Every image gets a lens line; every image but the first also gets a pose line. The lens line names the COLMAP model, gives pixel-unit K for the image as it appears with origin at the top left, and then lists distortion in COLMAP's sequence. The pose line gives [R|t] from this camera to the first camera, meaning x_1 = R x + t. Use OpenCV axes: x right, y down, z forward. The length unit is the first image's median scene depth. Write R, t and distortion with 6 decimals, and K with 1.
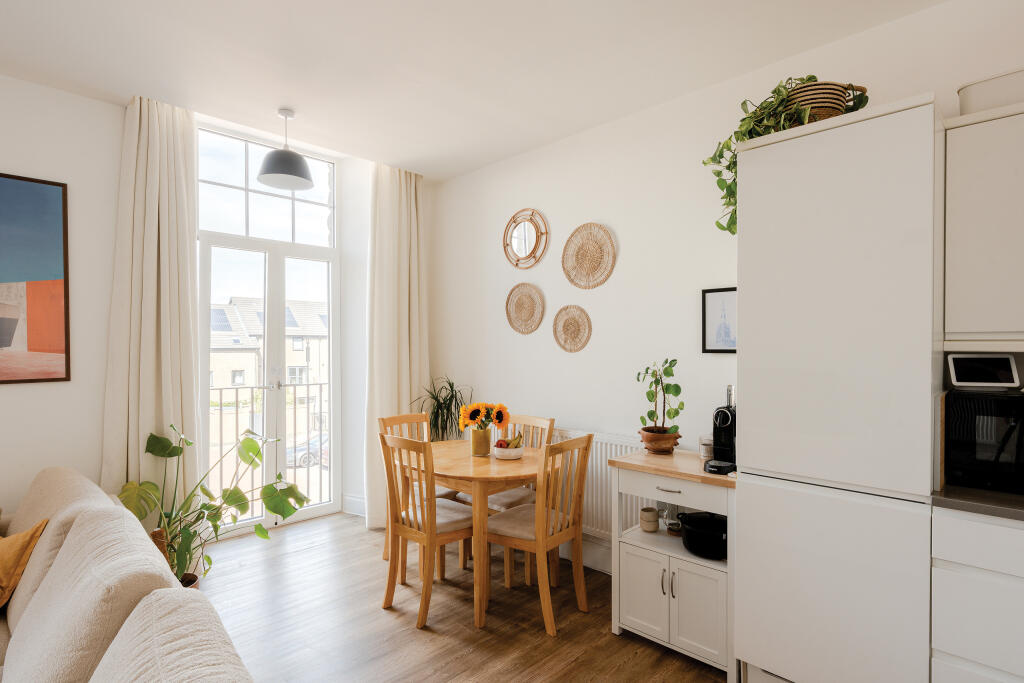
lens RADIAL K [[537.2, 0, 514.0], [0, 537.2, 353.1], [0, 0, 1]] dist [-0.003822, -0.001133]
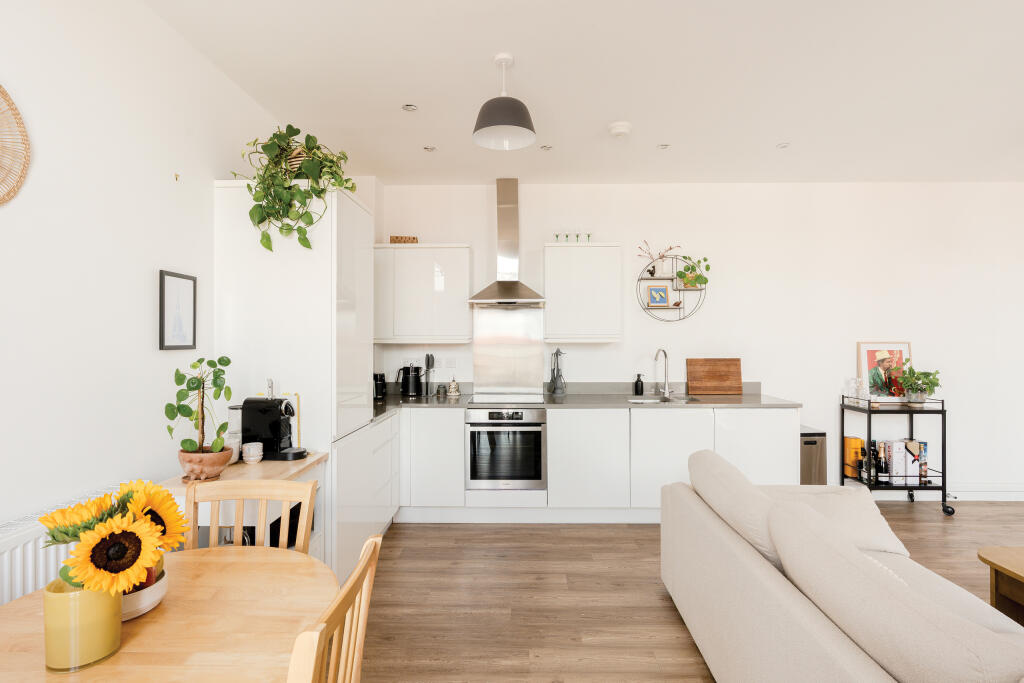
lens RADIAL K [[516.8, 0, 512.0], [0, 516.8, 341.5], [0, 0, 1]] dist [-0.001792, 0.000471]
pose [[-0.673171, 0.002229, 0.739484, -0.514357], [0.012380, 0.999889, 0.008256, -0.010737], [-0.739384, 0.014713, -0.673124, 1.039038]]
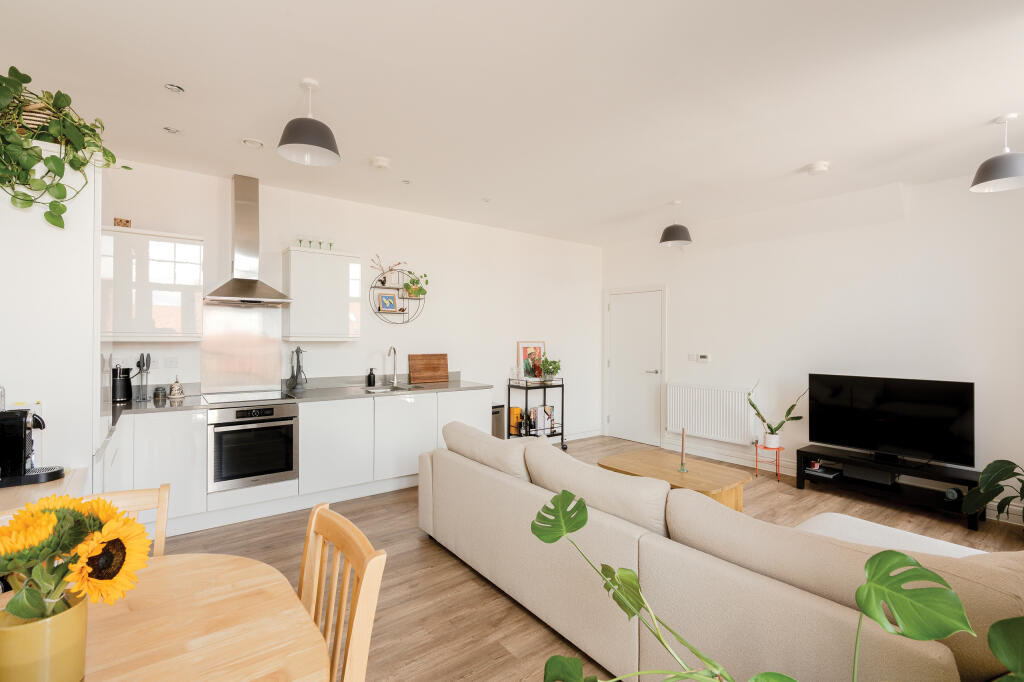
lens RADIAL K [[473.1, 0, 512.0], [0, 473.1, 341.0], [0, 0, 1]] dist [0.001701, 0.000754]
pose [[-0.987523, -0.003068, 0.157446, -0.382908], [-0.000880, 0.999902, 0.013970, -0.014169], [-0.157473, 0.013657, -0.987429, 1.255697]]
